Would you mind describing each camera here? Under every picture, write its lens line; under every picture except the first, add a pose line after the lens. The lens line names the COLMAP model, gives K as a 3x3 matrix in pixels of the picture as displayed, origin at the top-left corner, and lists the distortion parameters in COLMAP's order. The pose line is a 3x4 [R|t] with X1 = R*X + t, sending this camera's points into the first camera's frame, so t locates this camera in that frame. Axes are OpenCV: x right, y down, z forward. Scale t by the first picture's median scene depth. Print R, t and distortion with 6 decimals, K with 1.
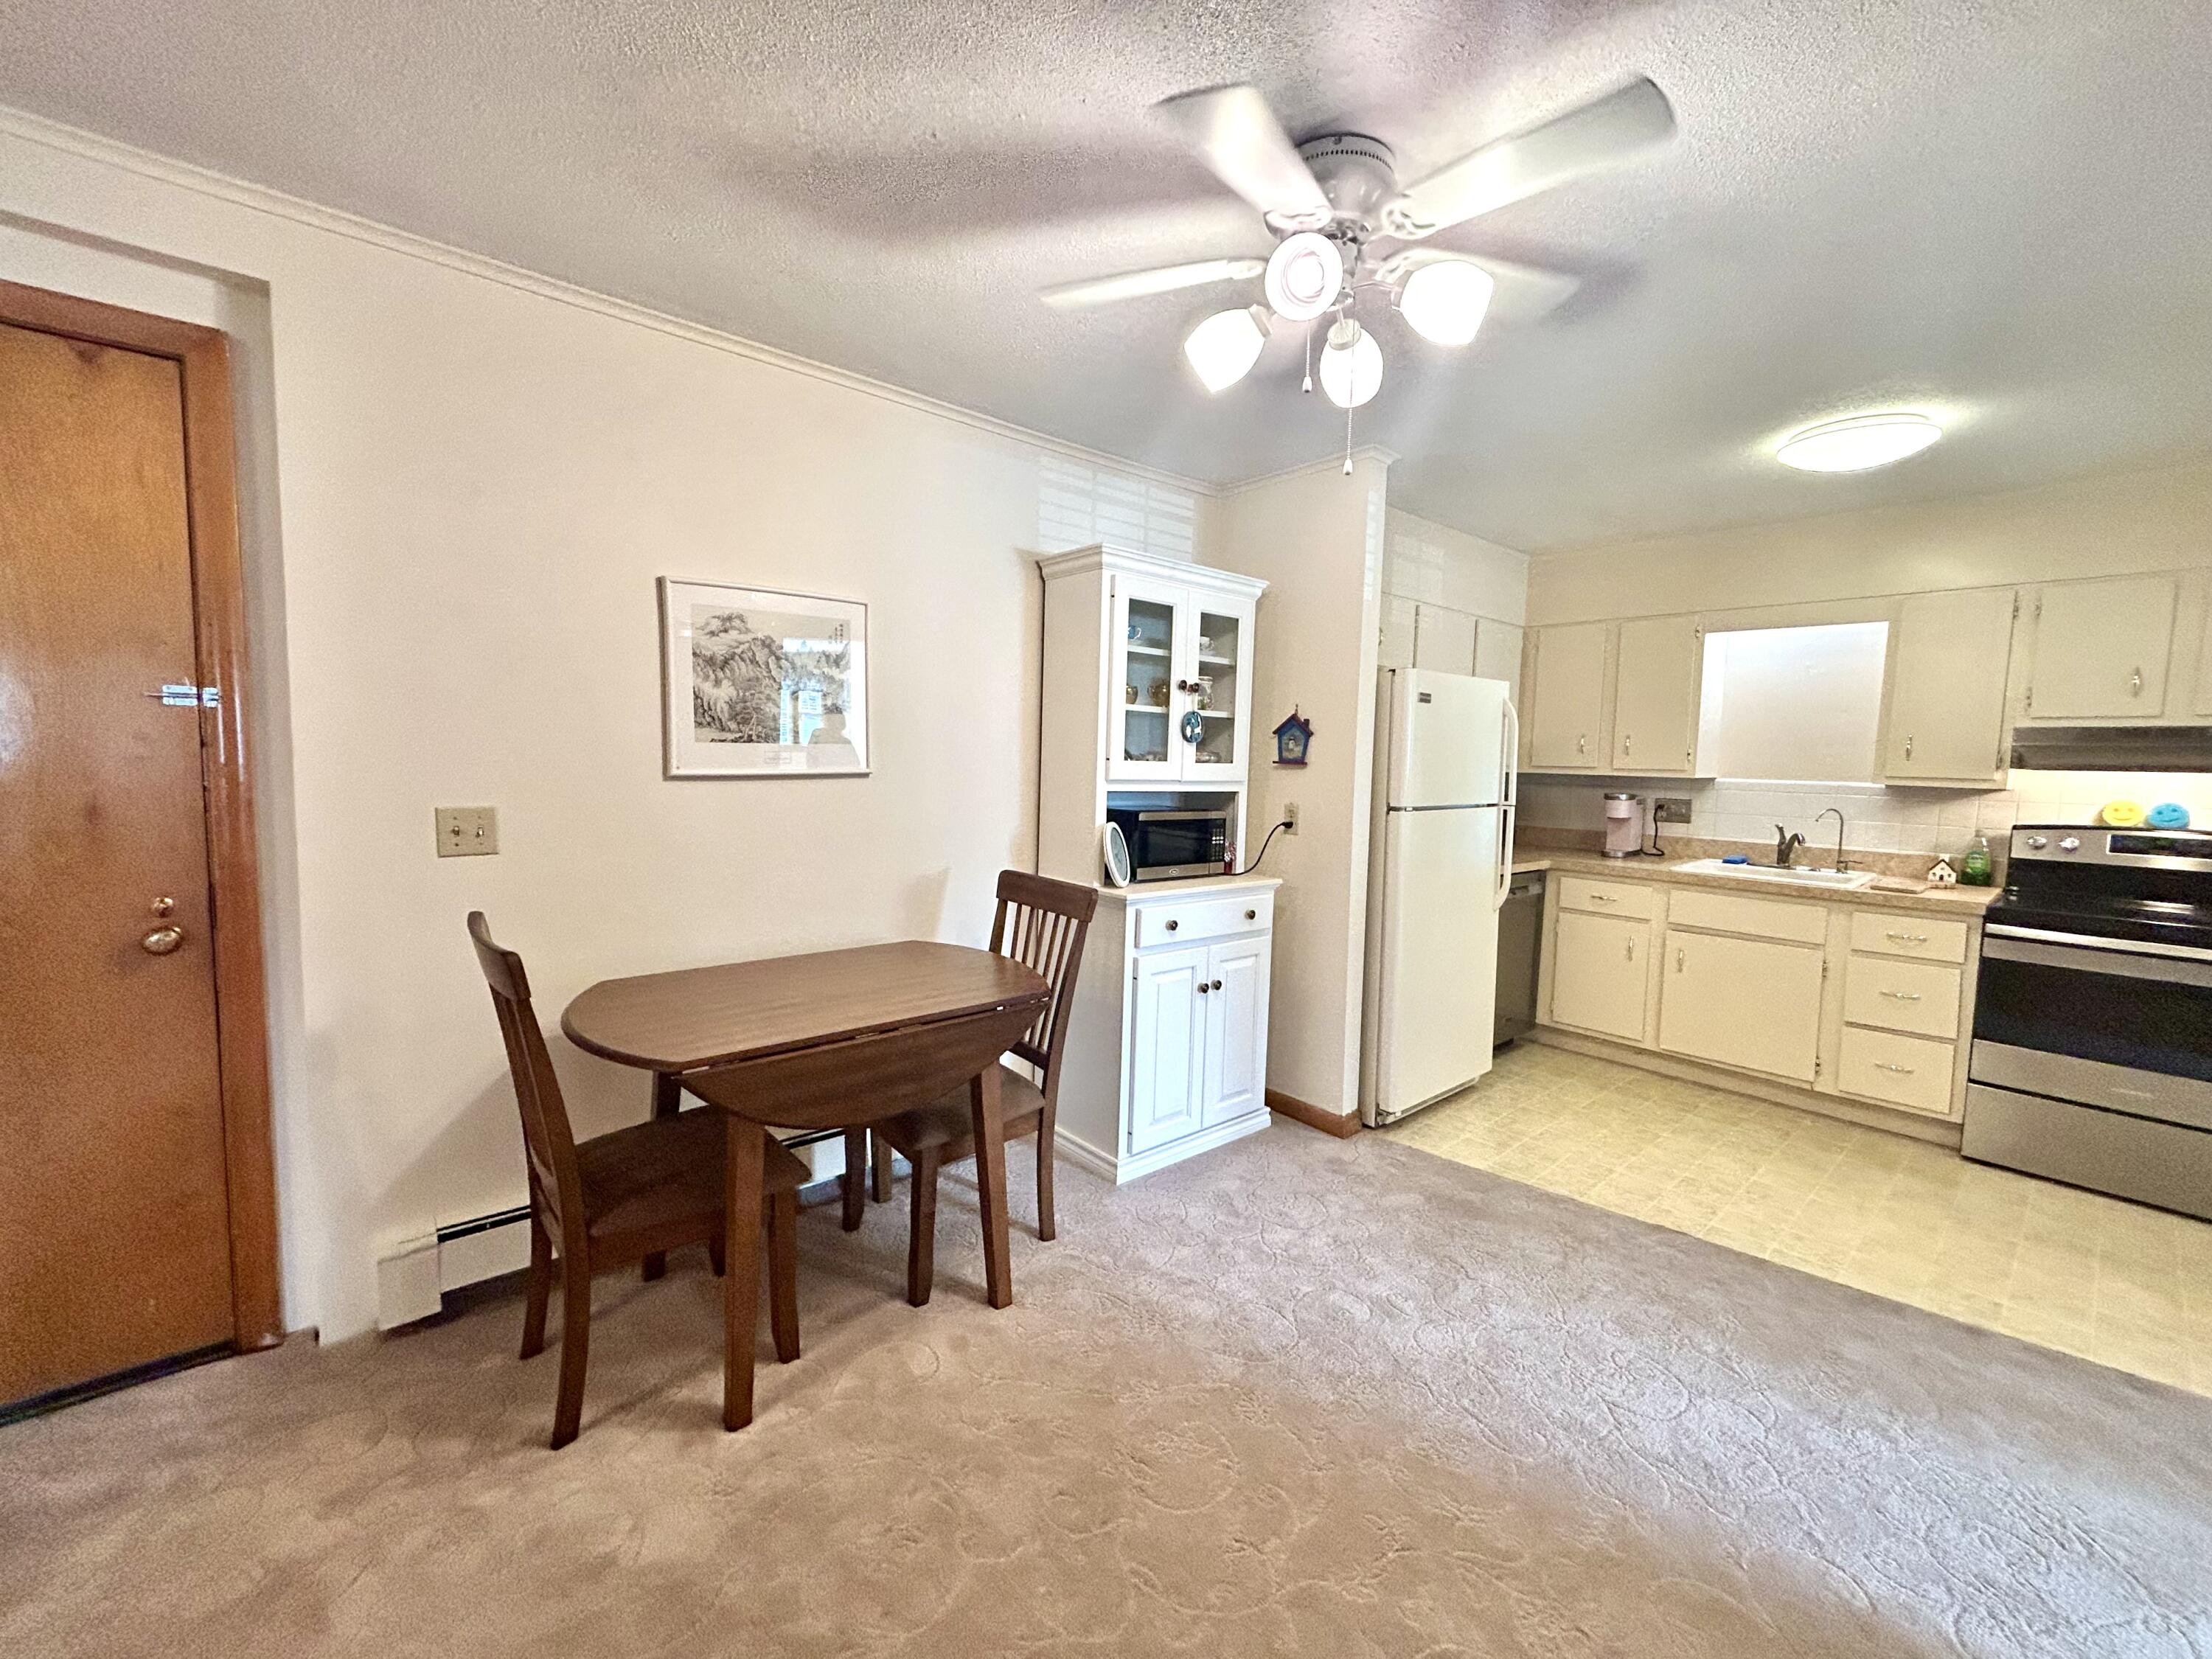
lens RADIAL K [[892.3, 0, 1106.1], [0, 892.3, 826.9], [0, 0, 1]] dist [0.001153, 0.000121]
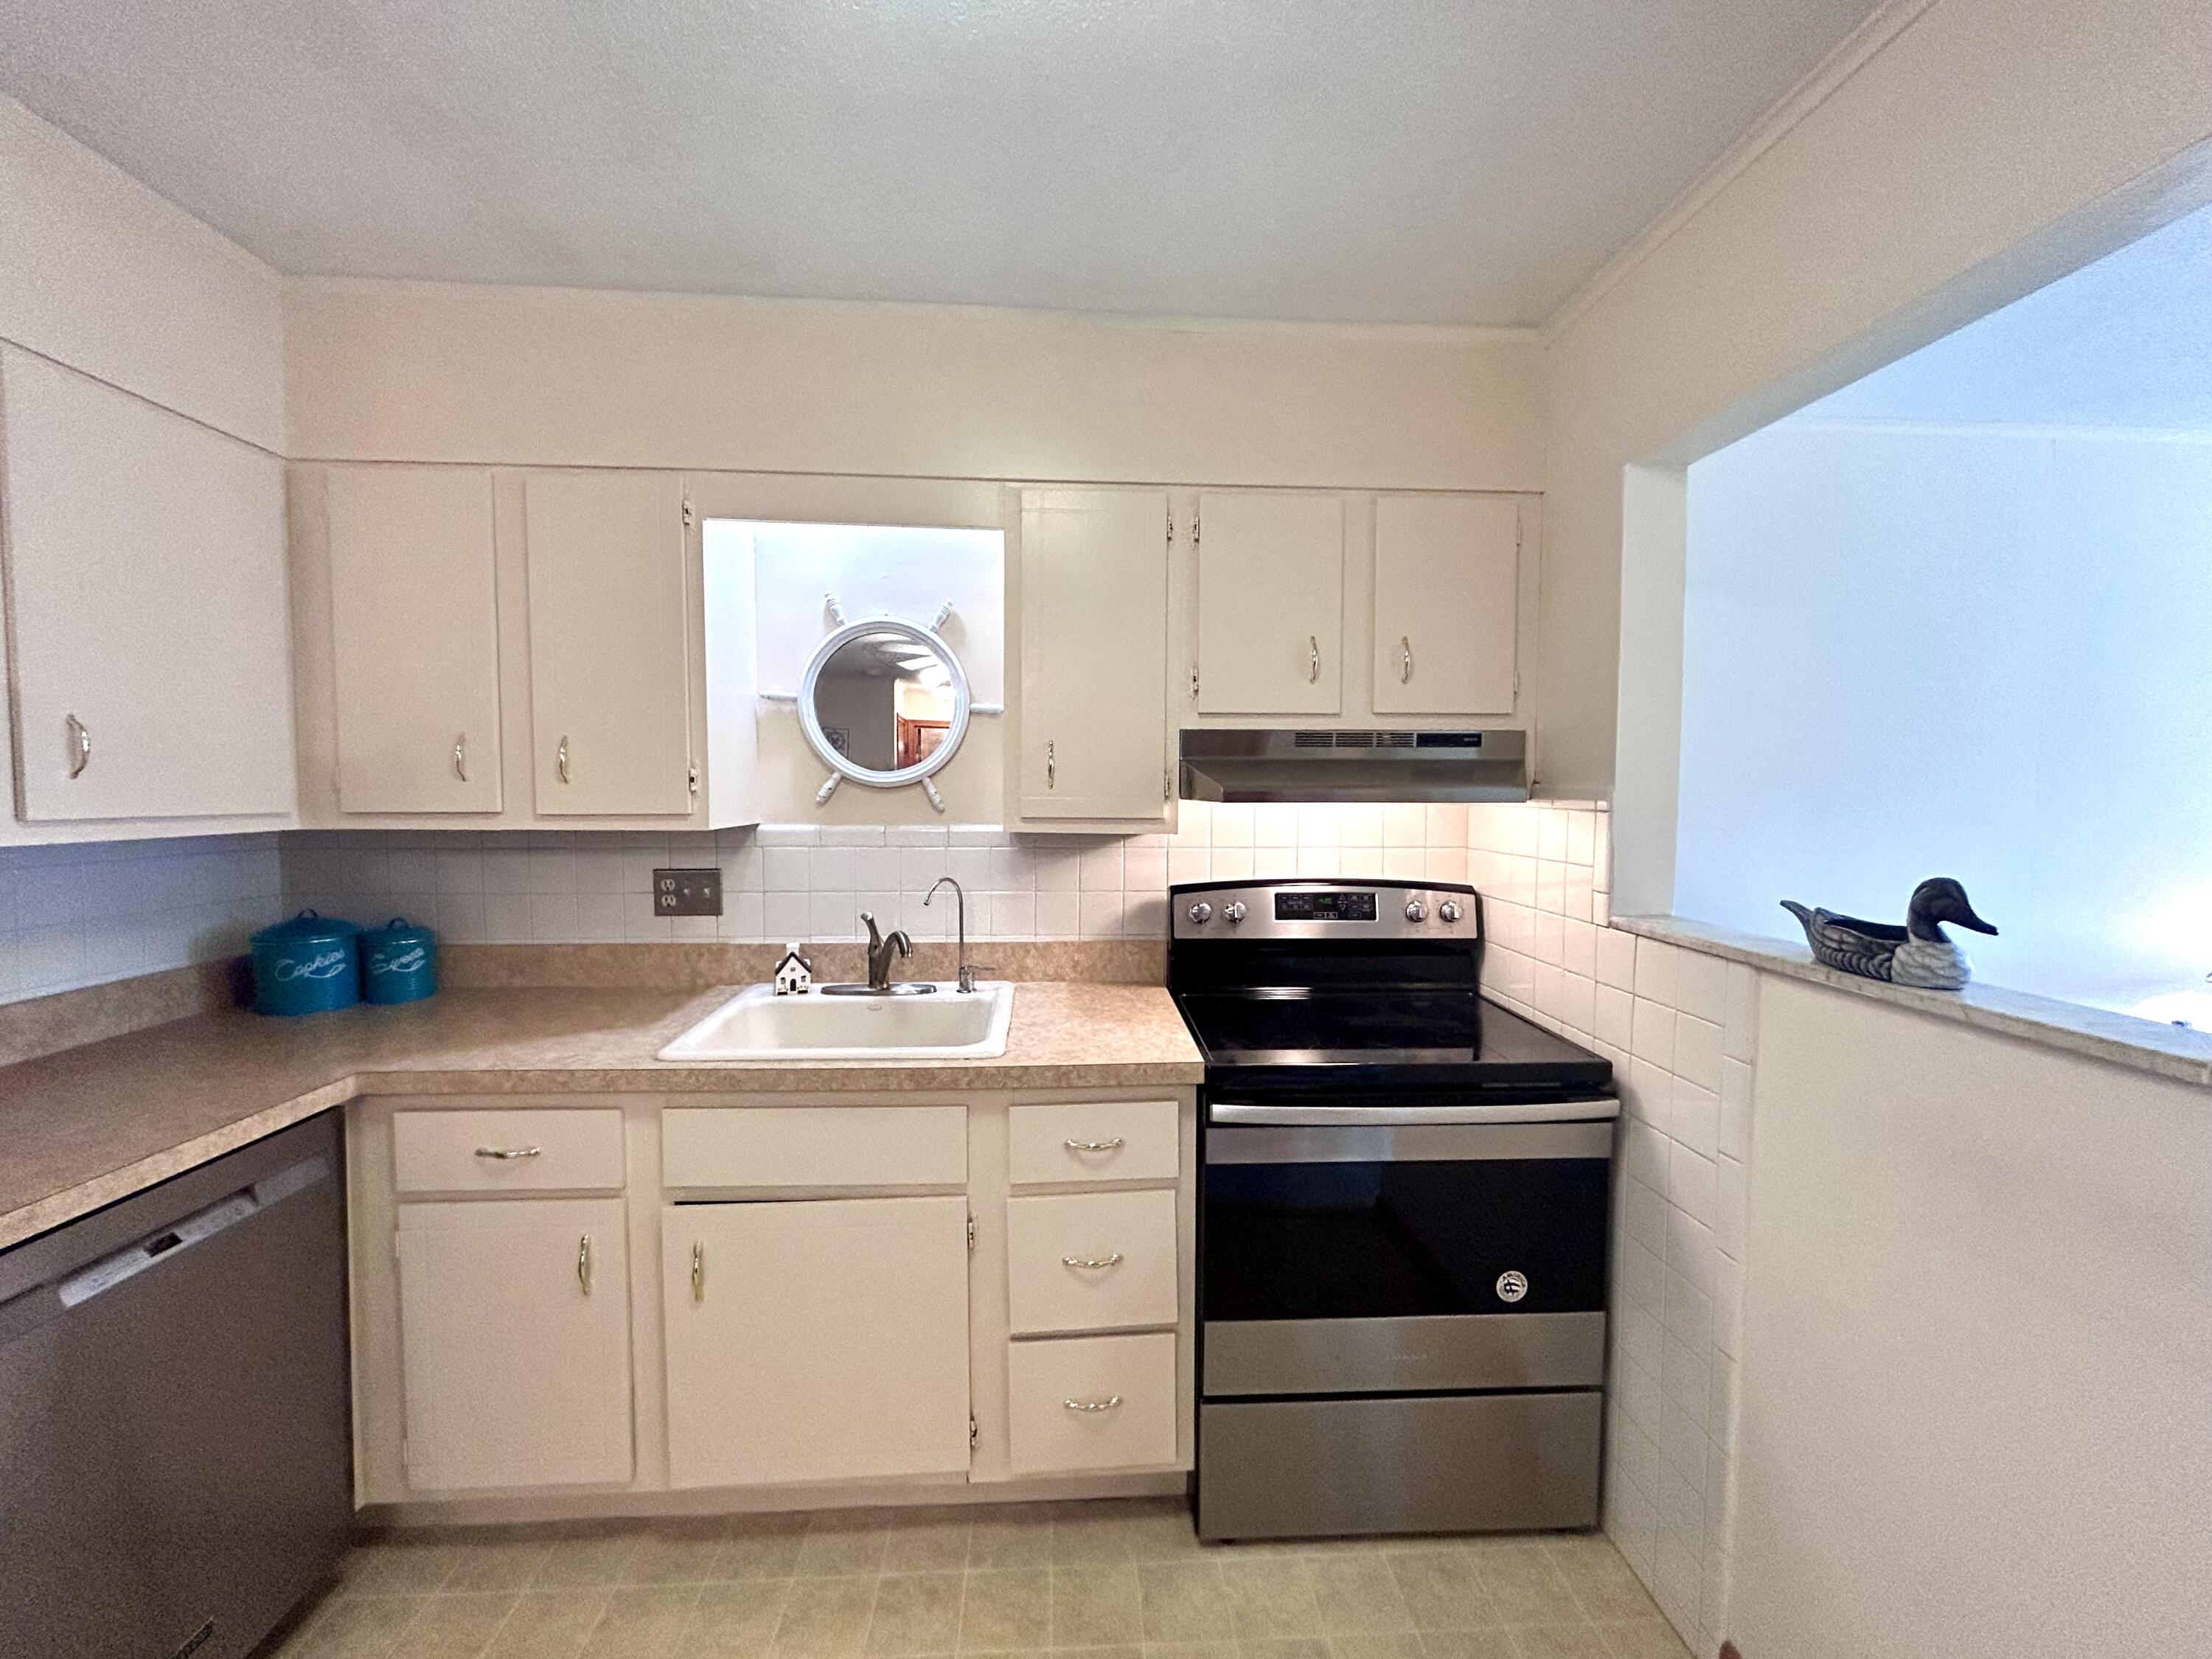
lens RADIAL K [[892.3, 0, 1106.1], [0, 892.3, 826.9], [0, 0, 1]] dist [0.001153, 0.000121]
pose [[0.614990, -0.058530, 0.786360, 0.523129], [0.075872, 0.997007, 0.014871, -0.059649], [-0.784877, 0.050517, 0.617589, 0.683903]]
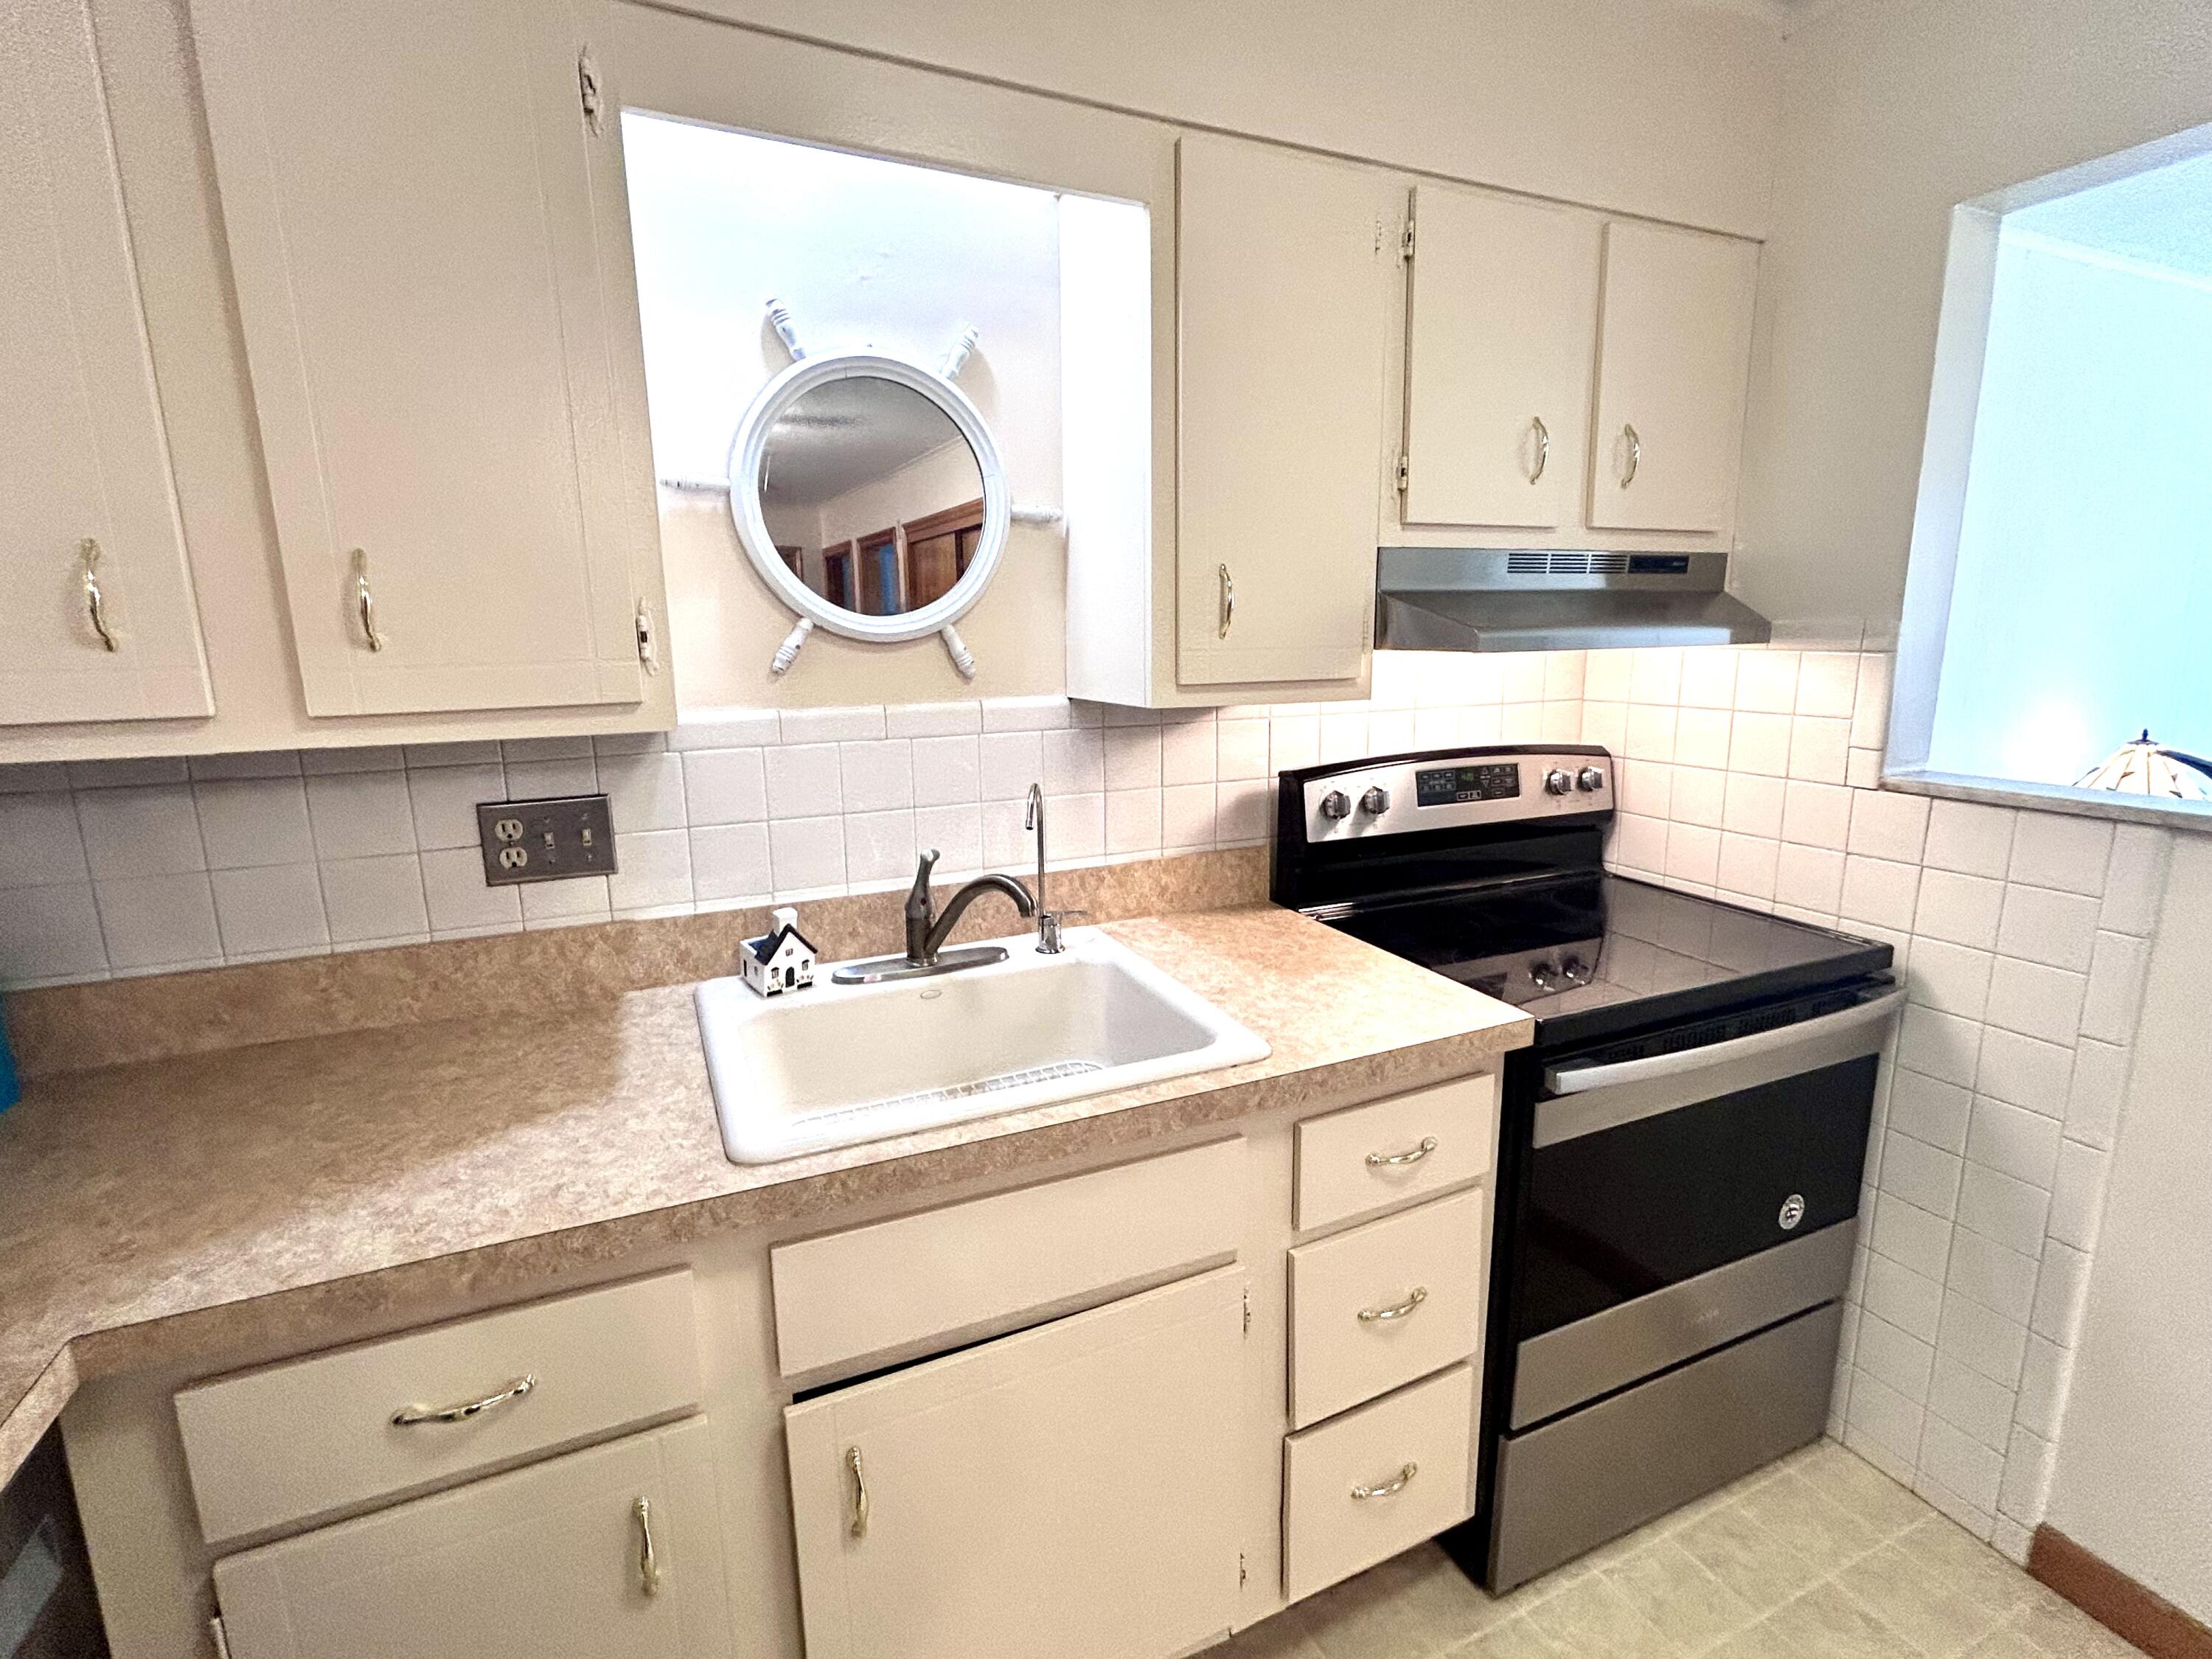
lens RADIAL K [[1042.8, 0, 1103.3], [0, 1042.8, 821.2], [0, 0, 1]] dist [0.002091, 0.000605]
pose [[0.289724, -0.204719, 0.934960, 0.511947], [0.100150, 0.977979, 0.183104, -0.089248], [-0.951856, 0.040587, 0.303847, 0.988401]]
